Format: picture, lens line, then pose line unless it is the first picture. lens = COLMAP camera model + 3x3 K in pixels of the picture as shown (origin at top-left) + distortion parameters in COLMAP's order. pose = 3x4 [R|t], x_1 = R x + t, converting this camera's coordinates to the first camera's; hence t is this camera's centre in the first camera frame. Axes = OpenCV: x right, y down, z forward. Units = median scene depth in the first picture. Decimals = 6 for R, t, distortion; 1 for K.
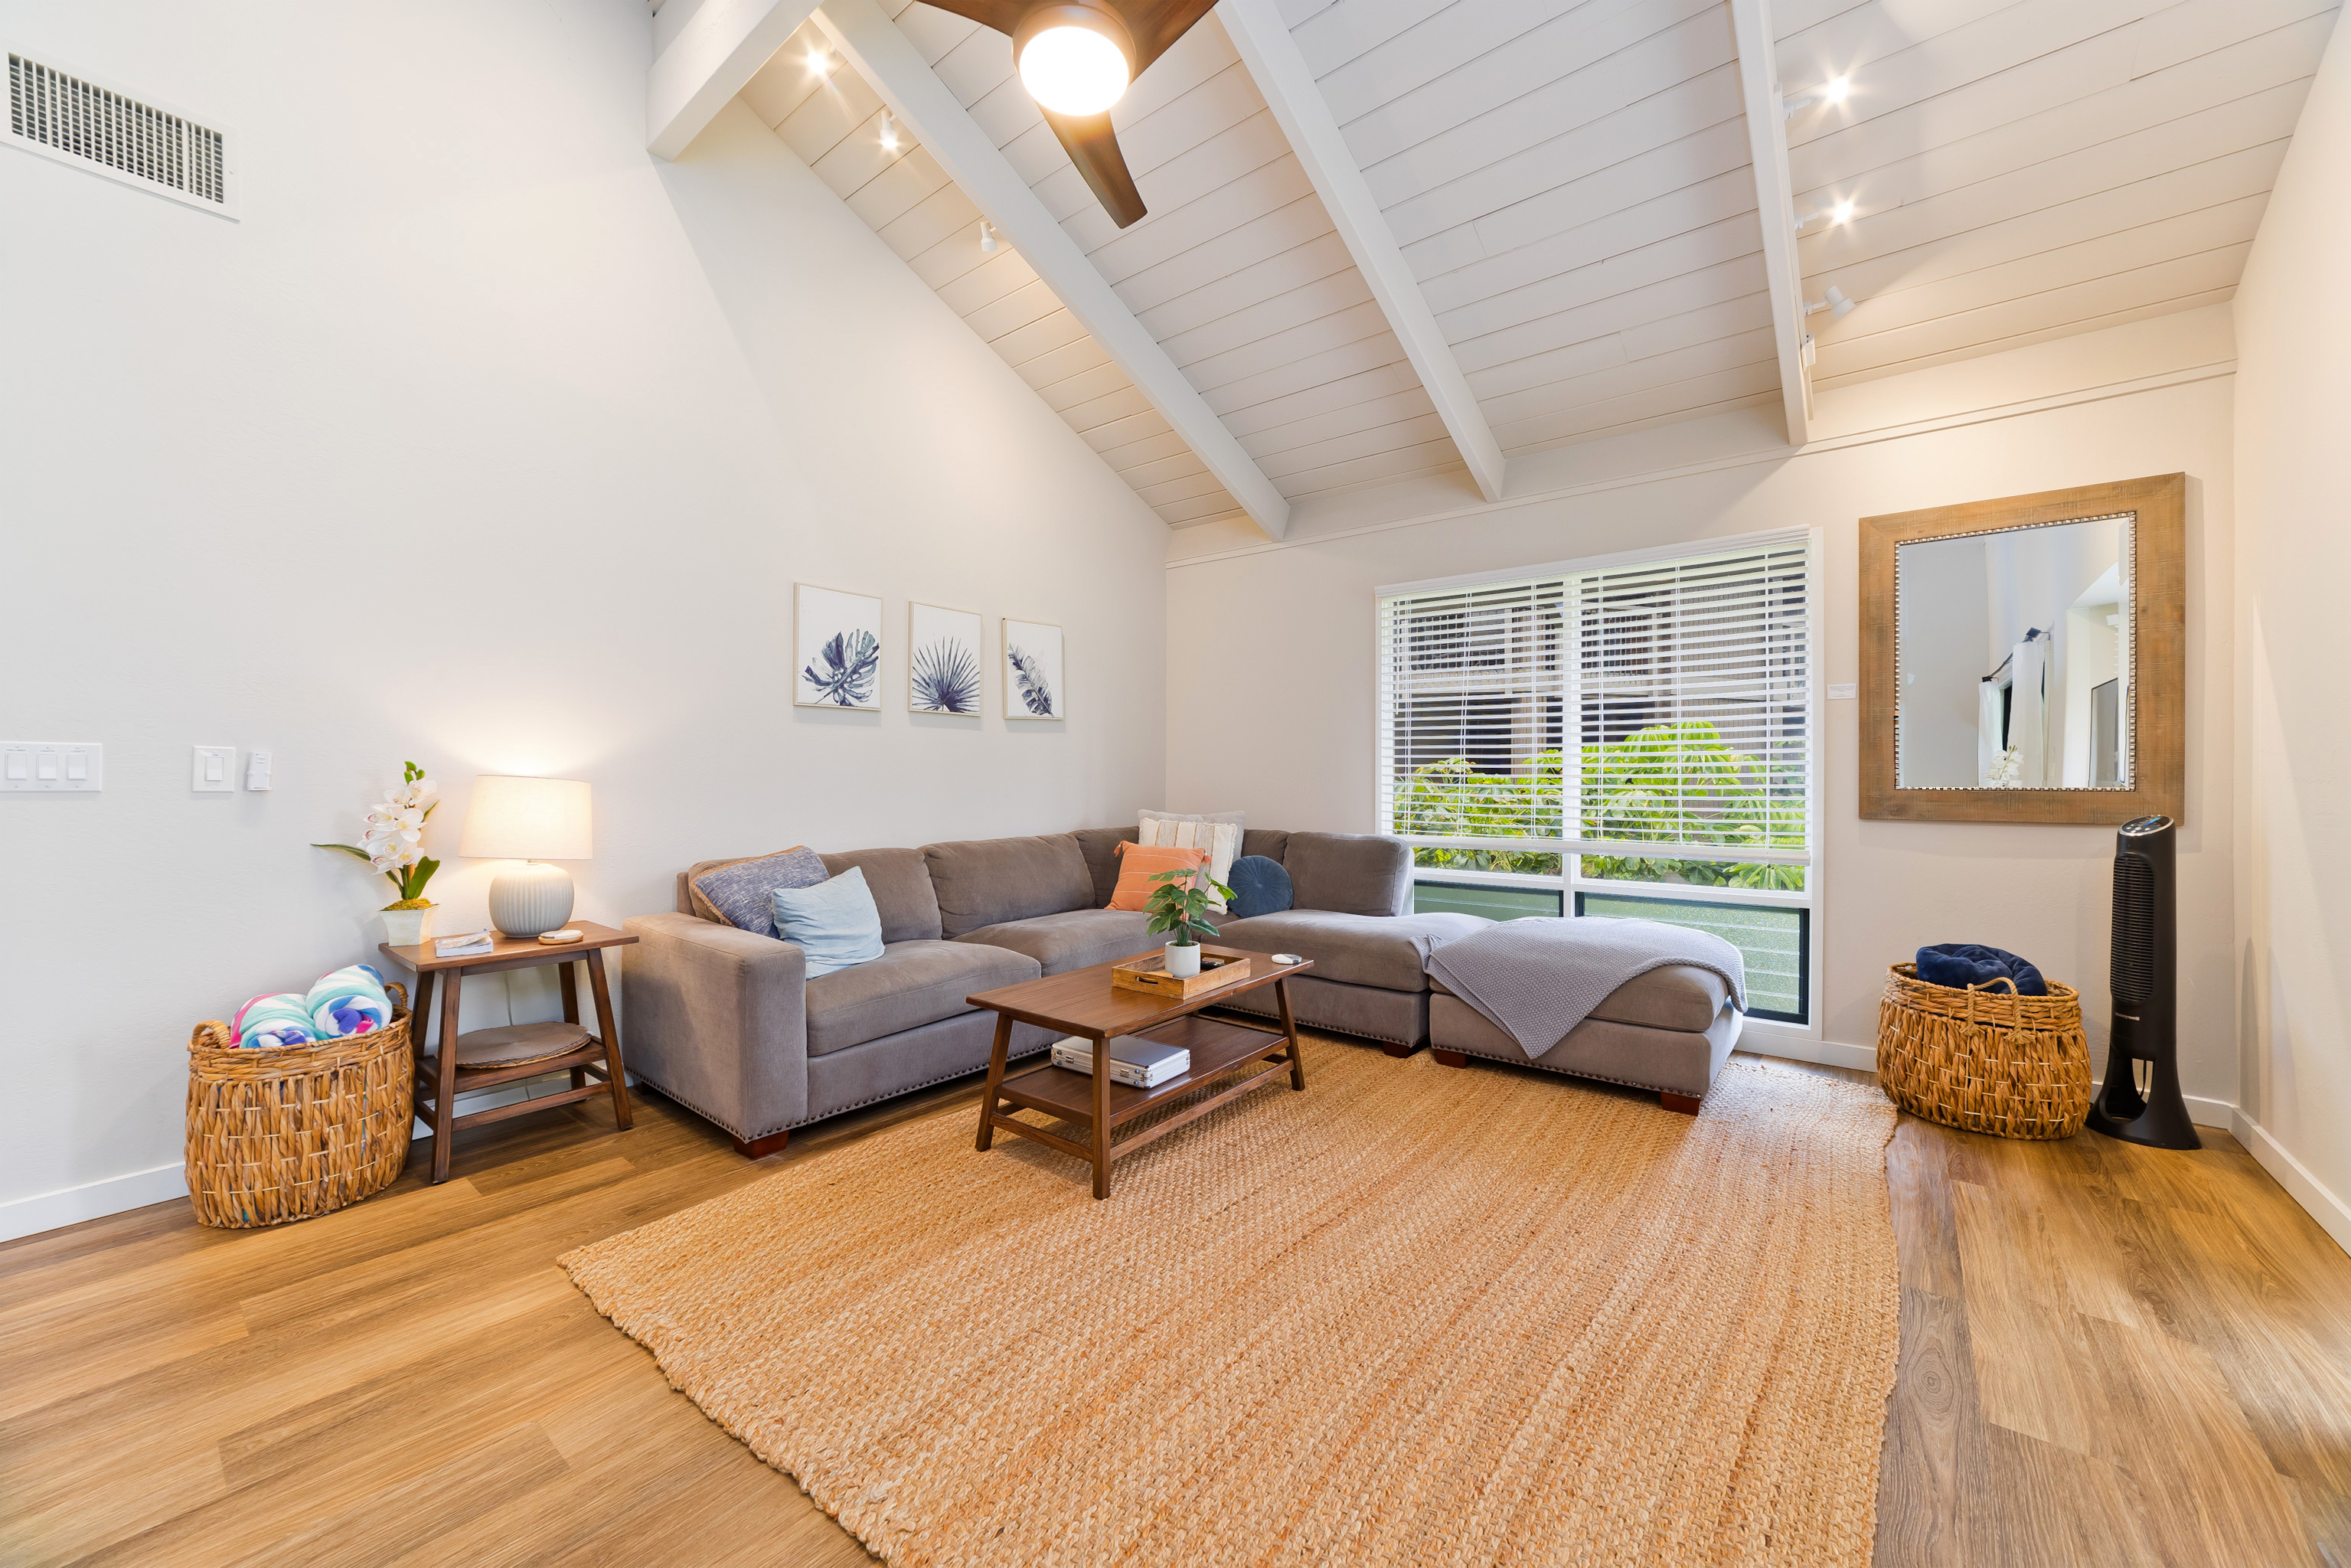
lens RADIAL K [[894.4, 0, 1173.5], [0, 894.4, 780.3], [0, 0, 1]] dist [-0.015203, 0.004503]
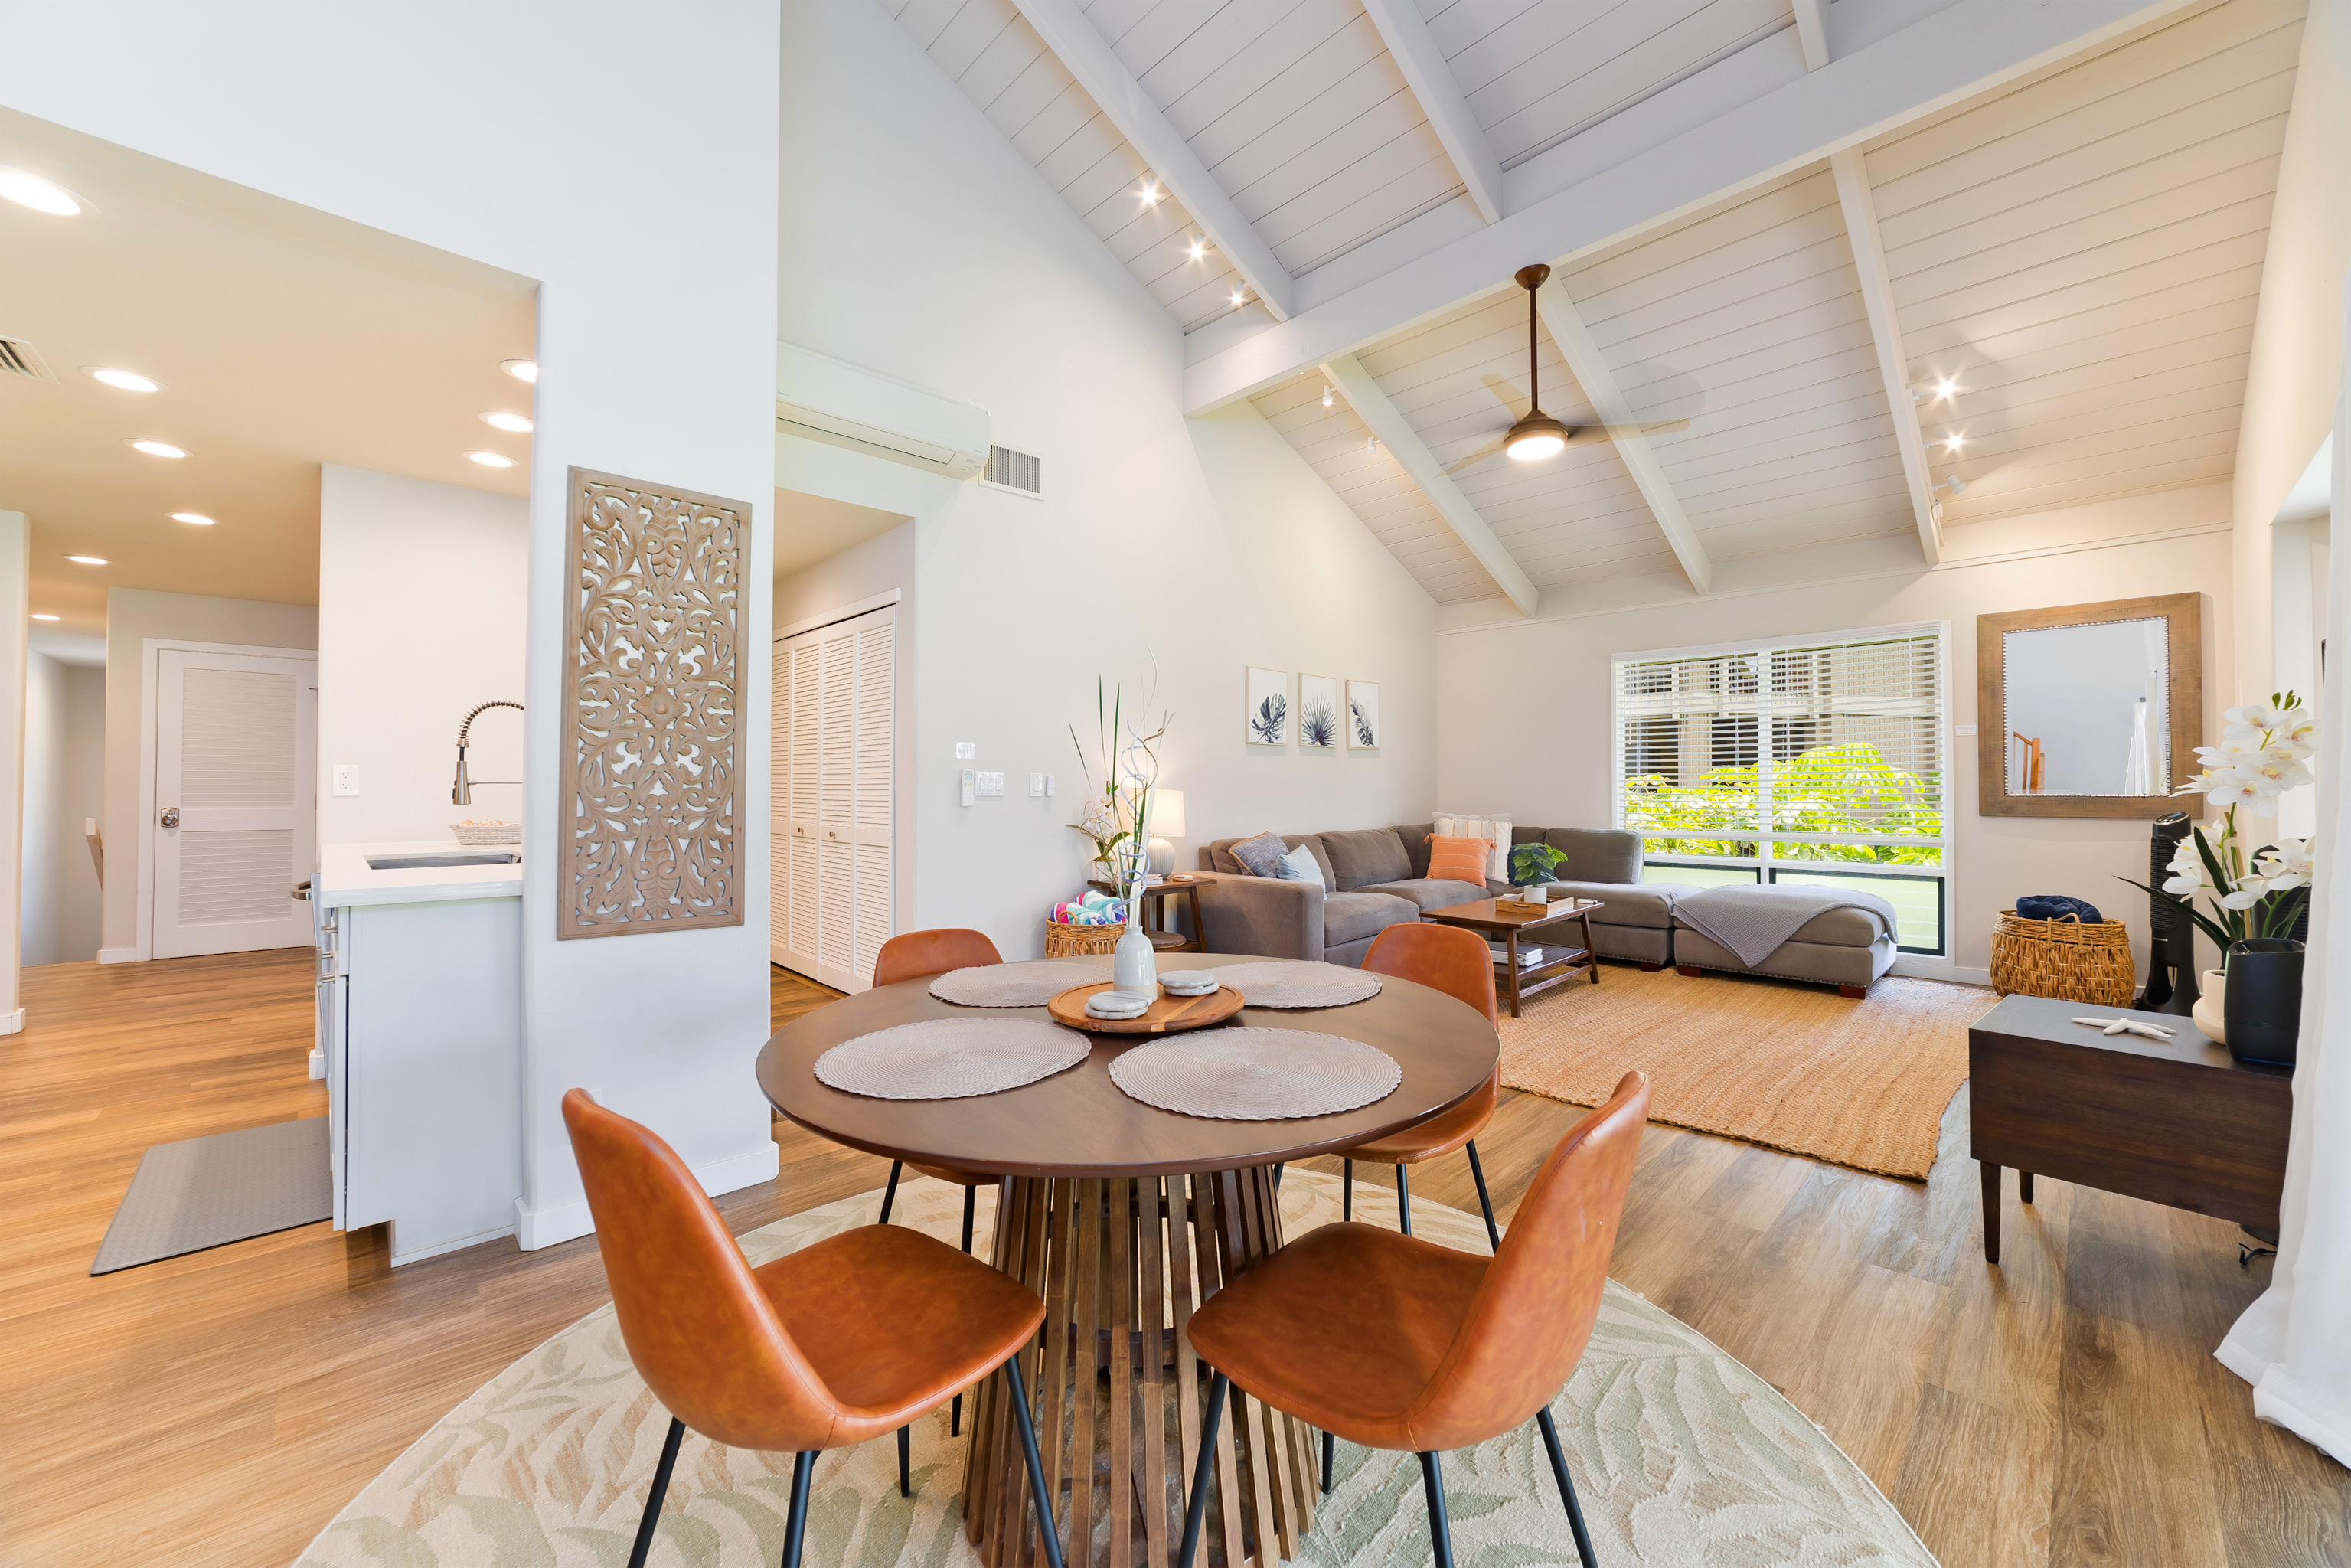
lens RADIAL K [[894.4, 0, 1172.8], [0, 894.4, 777.7], [0, 0, 1]] dist [-0.015203, 0.004503]
pose [[0.992351, -0.003000, -0.123413, -0.390305], [0.001119, 0.999882, -0.015309, 0.000624], [0.123444, 0.015054, 0.992237, -0.648140]]
